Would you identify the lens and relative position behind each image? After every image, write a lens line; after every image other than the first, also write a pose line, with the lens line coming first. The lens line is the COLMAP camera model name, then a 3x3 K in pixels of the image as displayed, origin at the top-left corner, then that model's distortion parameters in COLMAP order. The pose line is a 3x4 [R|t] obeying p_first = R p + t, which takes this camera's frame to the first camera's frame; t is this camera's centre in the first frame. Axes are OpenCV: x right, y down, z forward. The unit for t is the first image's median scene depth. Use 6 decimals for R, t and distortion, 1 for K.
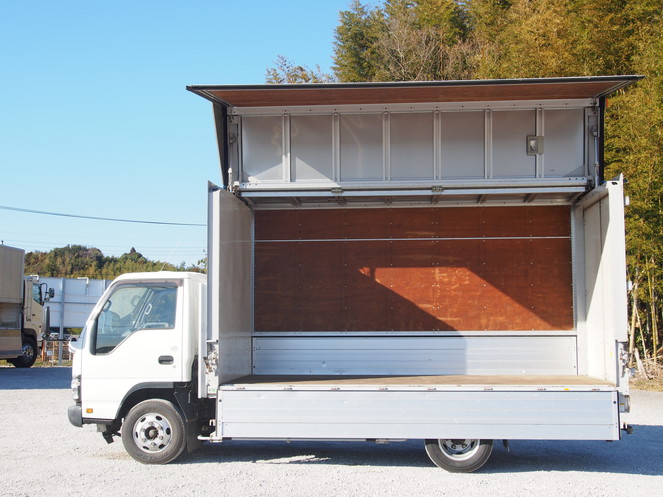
lens RADIAL K [[465.0, 0, 331.5], [0, 465.0, 248.5], [0, 0, 1]] dist [0.025021, -0.000225]
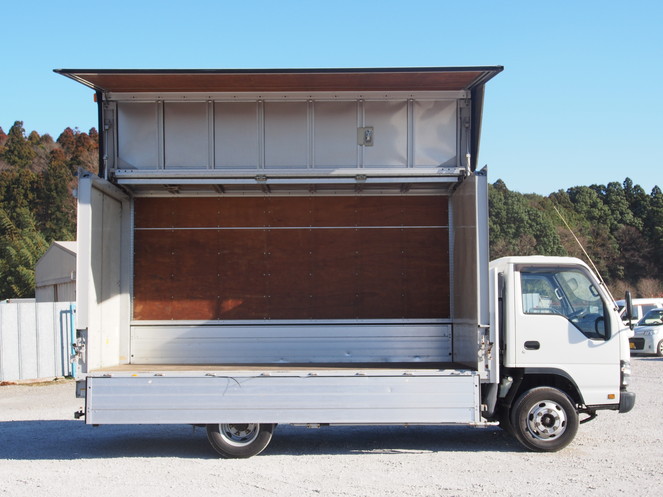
lens RADIAL K [[464.4, 0, 331.5], [0, 464.4, 248.5], [0, 0, 1]] dist [0.005585, 0.001484]
pose [[0.999201, 0.002545, 0.039877, 0.218404], [-0.003625, 0.999628, 0.027021, -0.002654], [-0.039793, -0.027144, 0.998839, -0.005193]]
